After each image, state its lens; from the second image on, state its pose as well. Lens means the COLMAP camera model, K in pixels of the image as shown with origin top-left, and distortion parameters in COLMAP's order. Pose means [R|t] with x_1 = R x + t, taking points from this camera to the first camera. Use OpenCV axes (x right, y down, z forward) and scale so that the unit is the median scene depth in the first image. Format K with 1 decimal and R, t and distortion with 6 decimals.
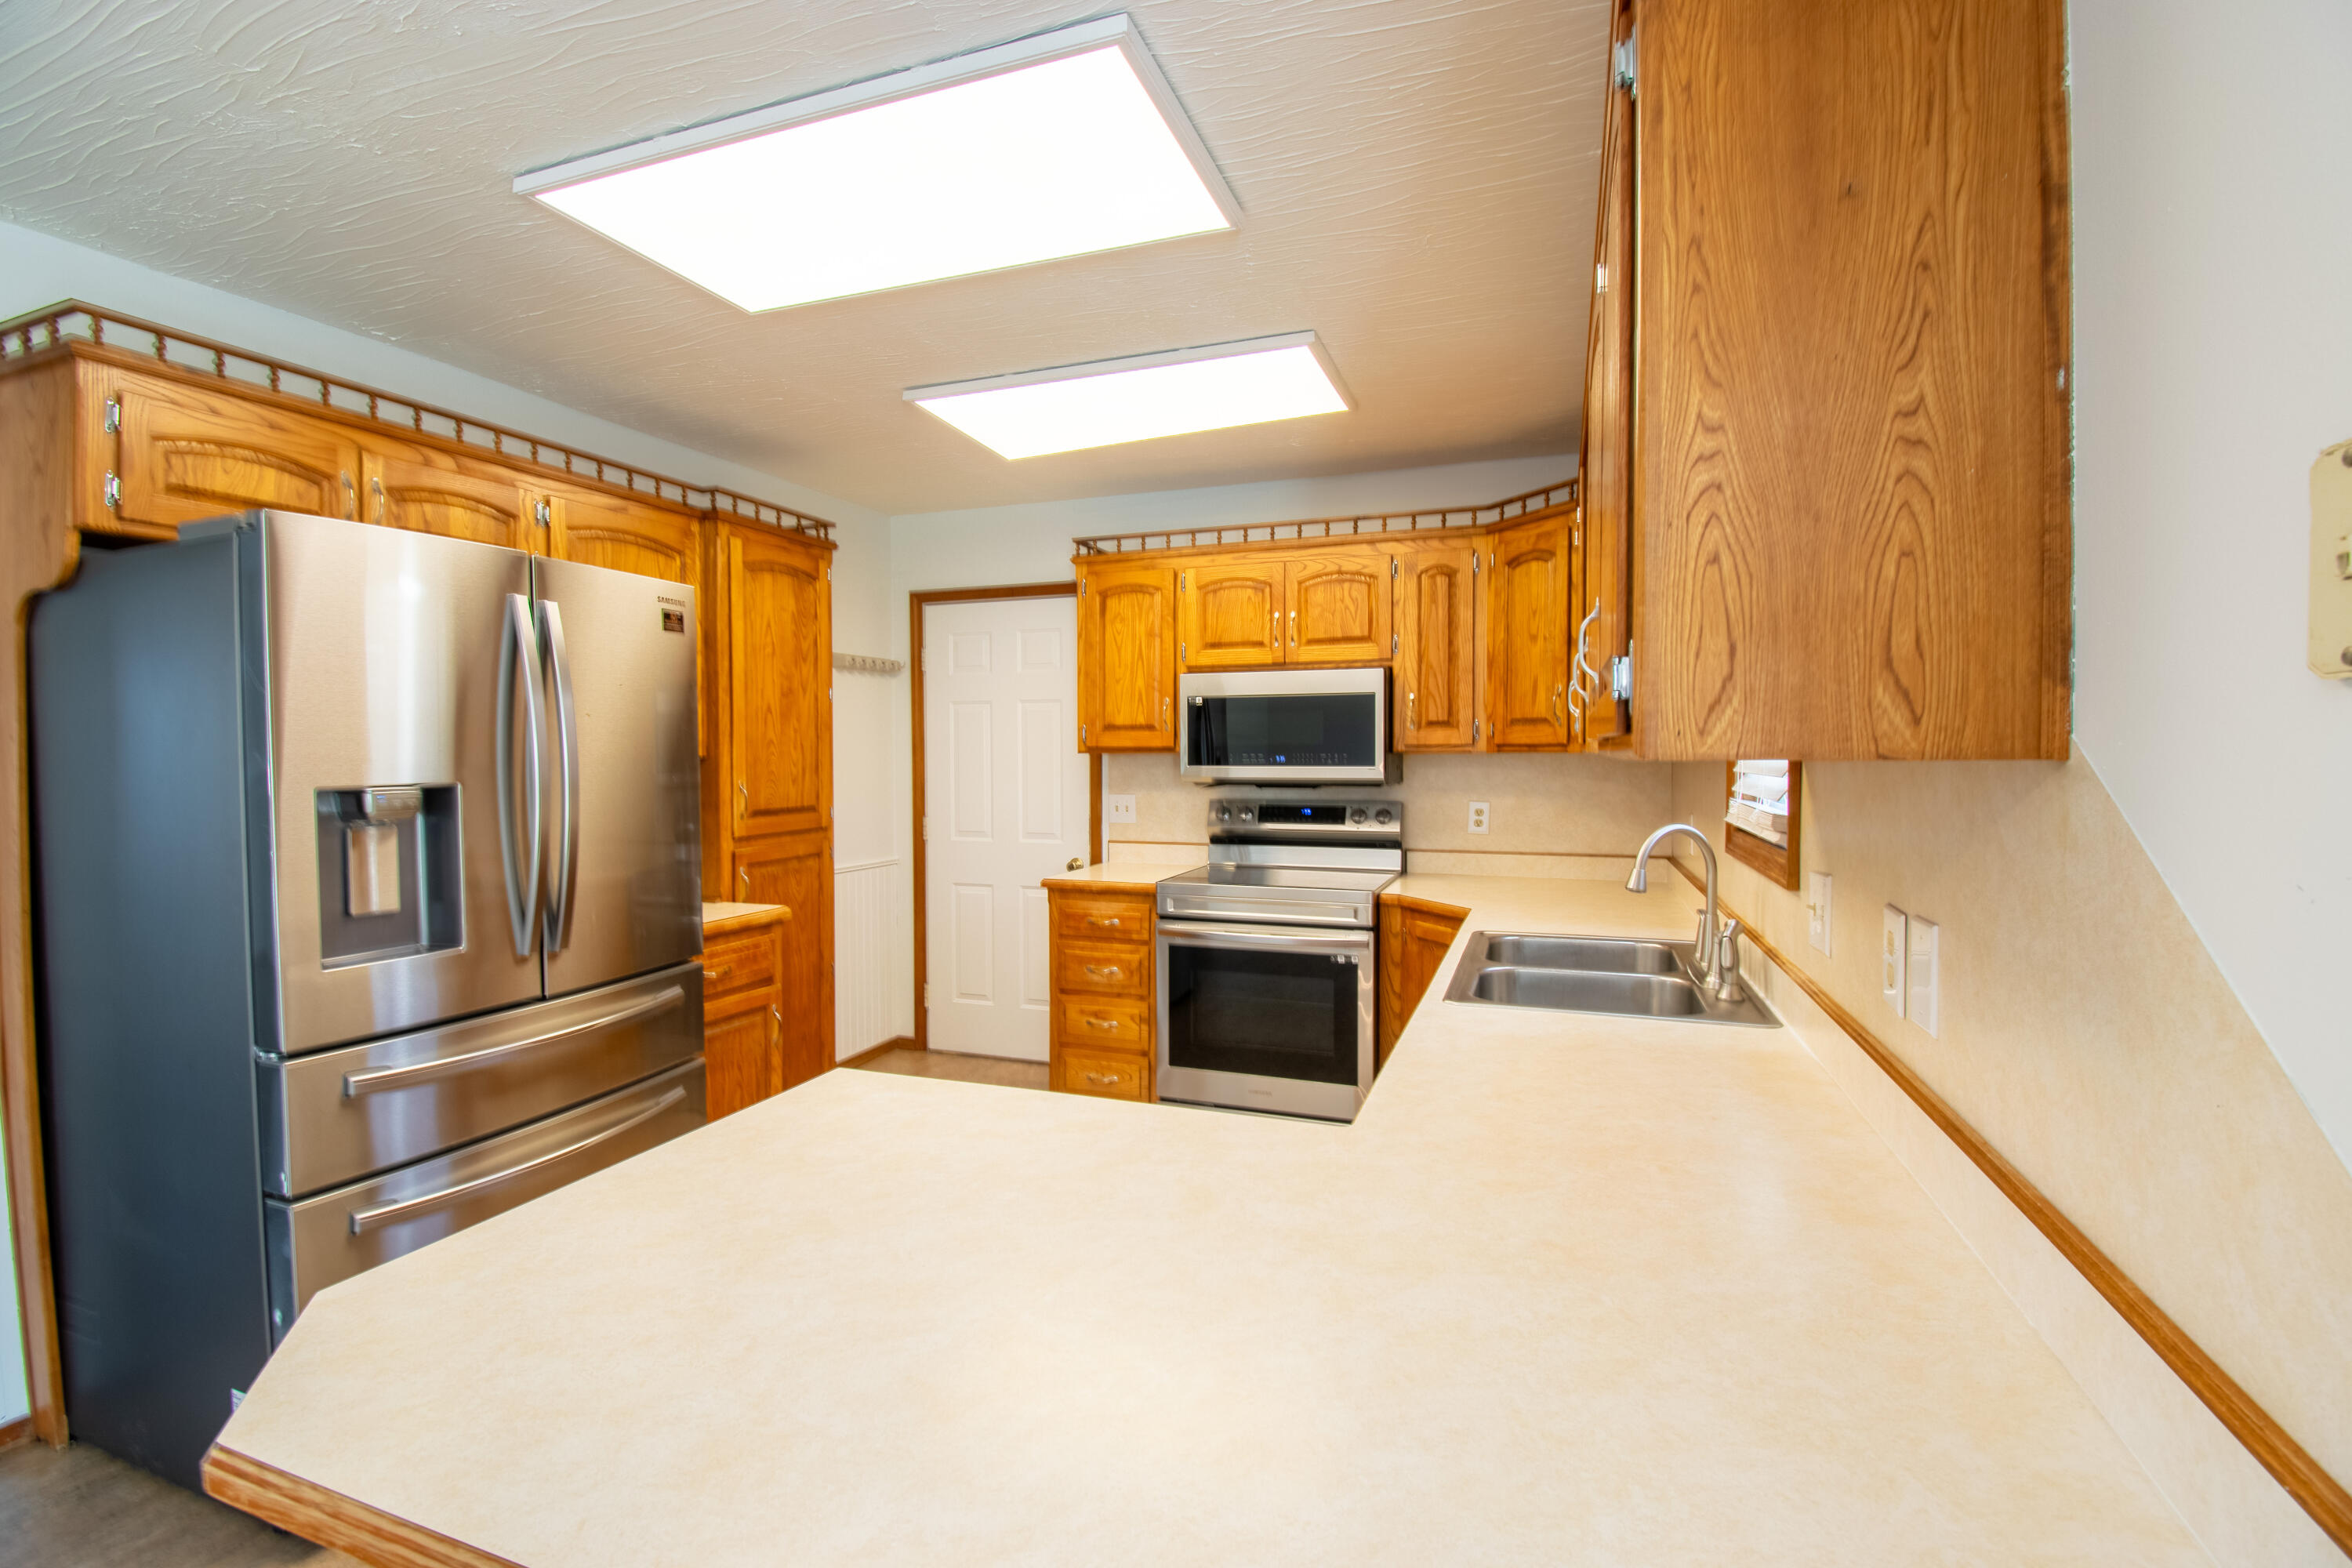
lens RADIAL K [[1057.3, 0, 1171.4], [0, 1057.3, 780.8], [0, 0, 1]] dist [0.005662, -0.008627]
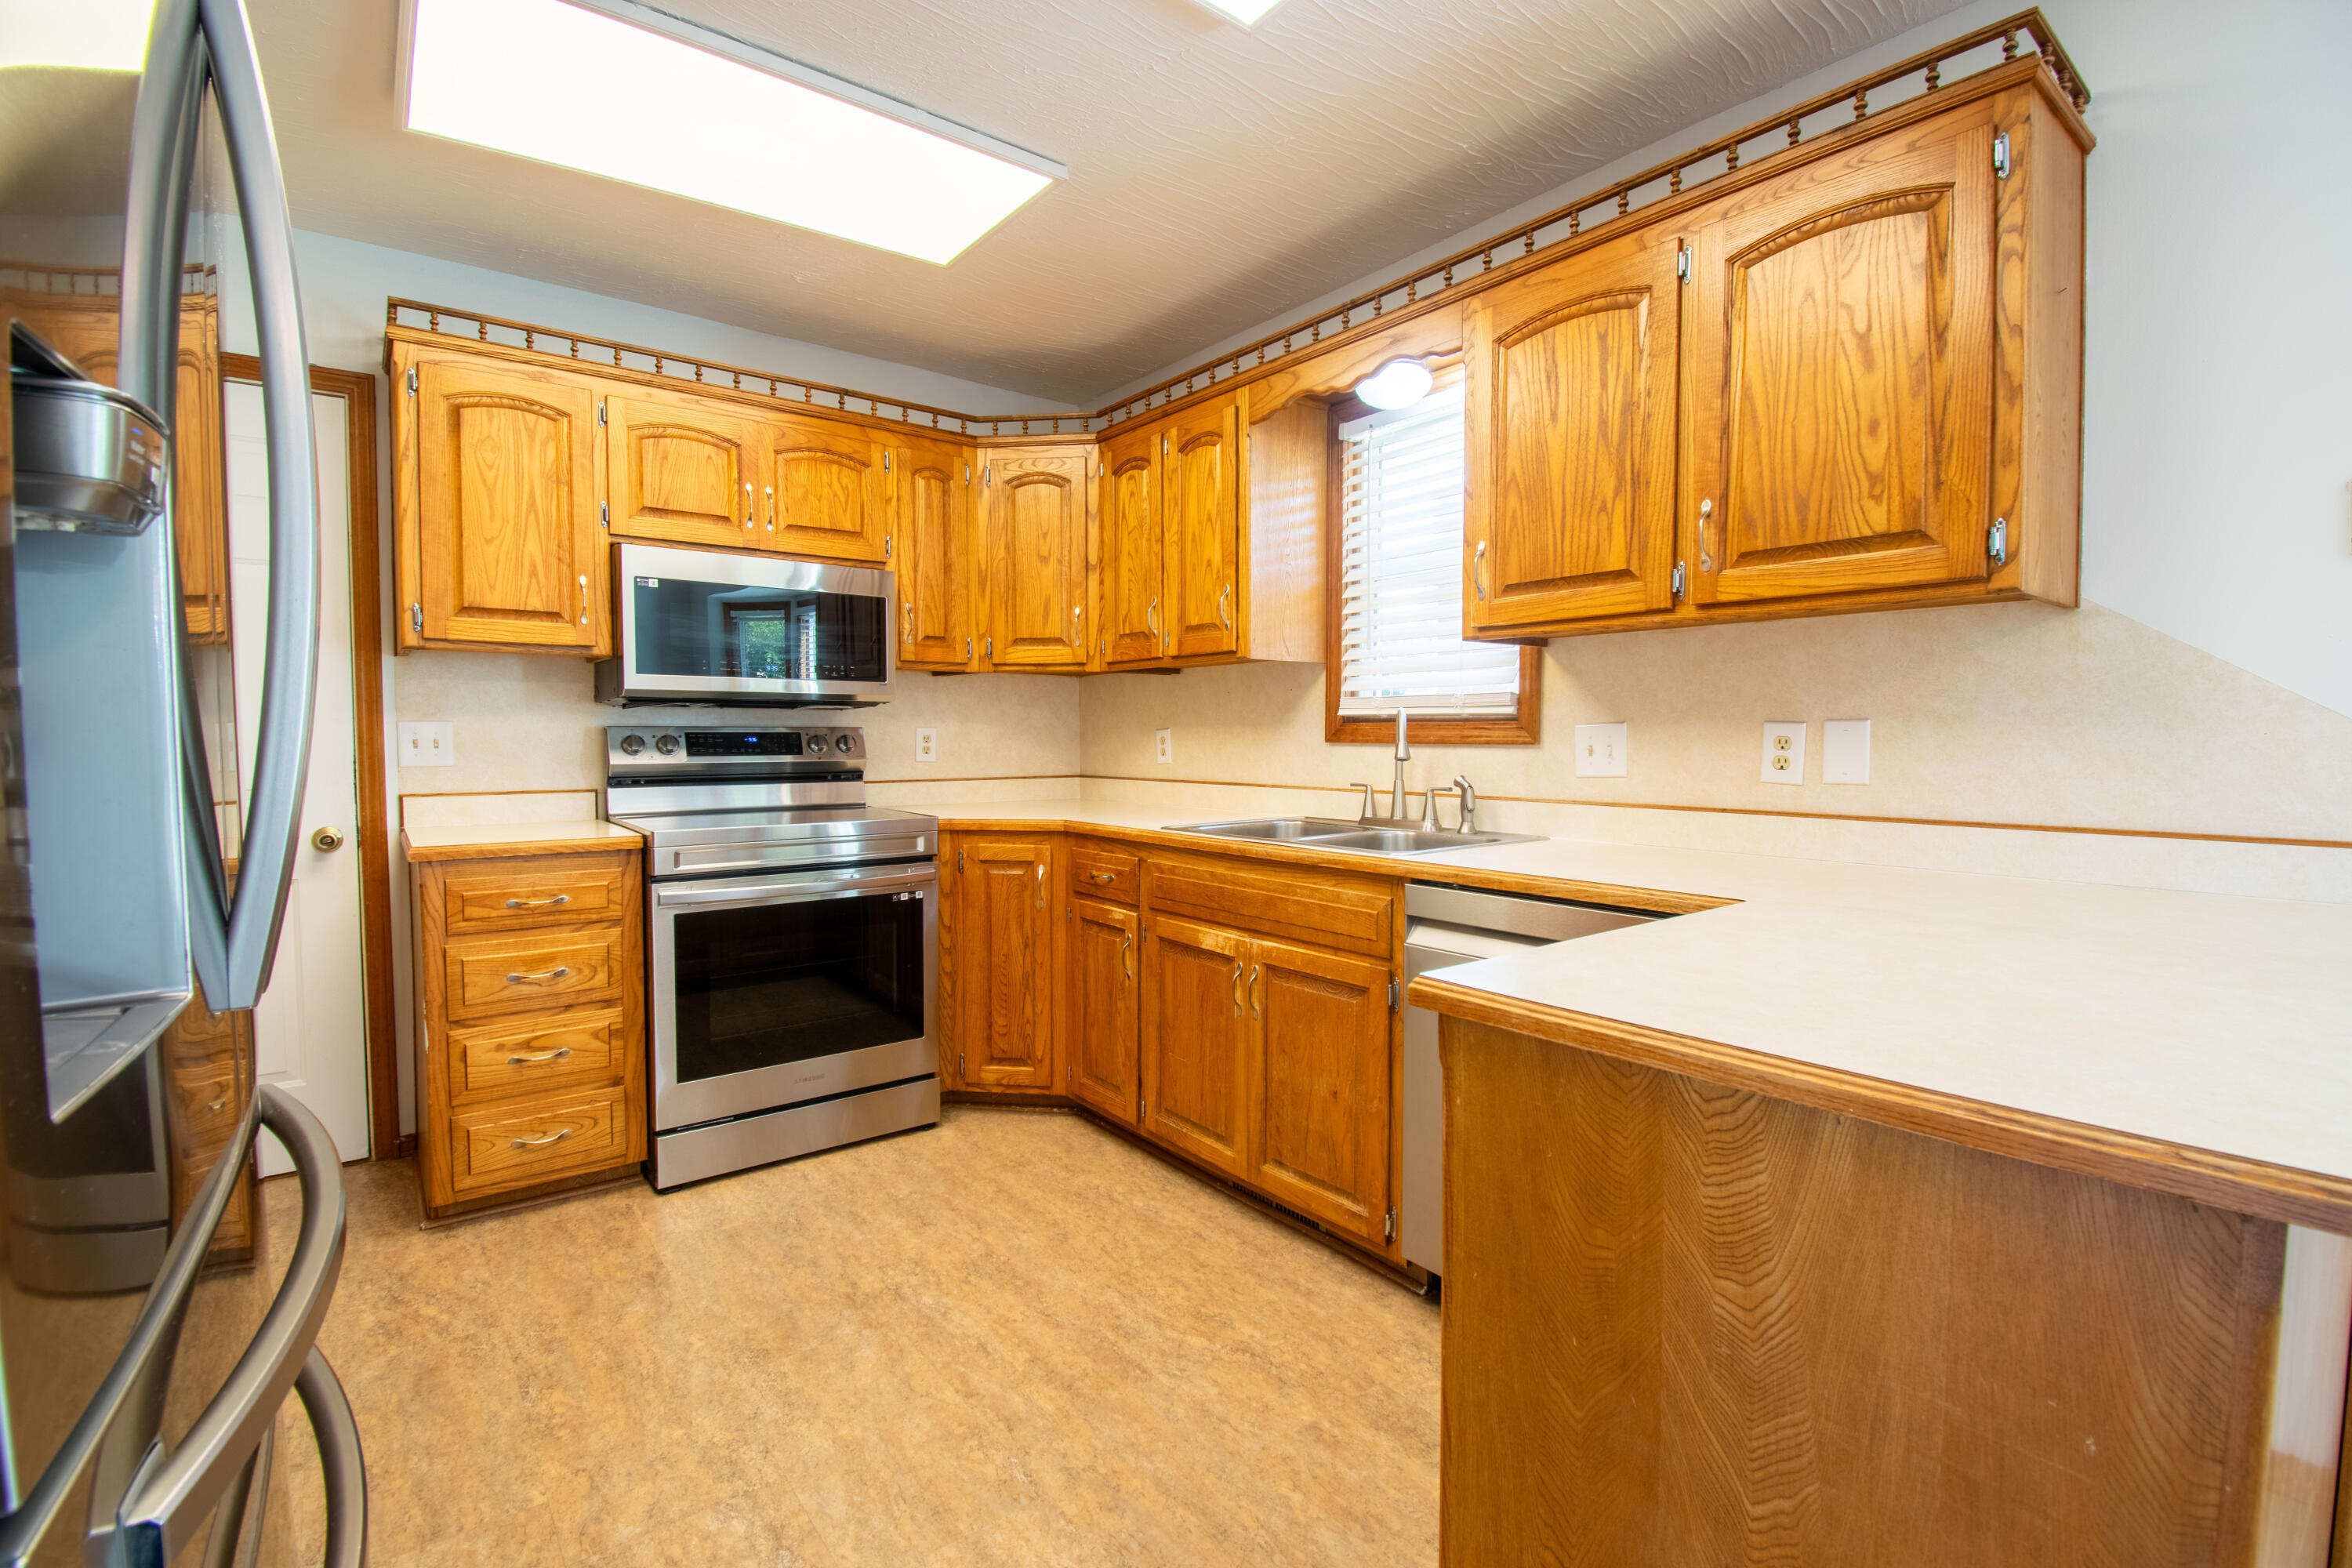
lens RADIAL K [[1057.3, 0, 1182.9], [0, 1057.3, 782.7], [0, 0, 1]] dist [0.005662, -0.008627]
pose [[0.514762, -0.032823, 0.856705, -0.417806], [0.024305, 0.999424, 0.023687, 0.053461], [-0.856988, 0.008629, 0.515263, 0.315092]]
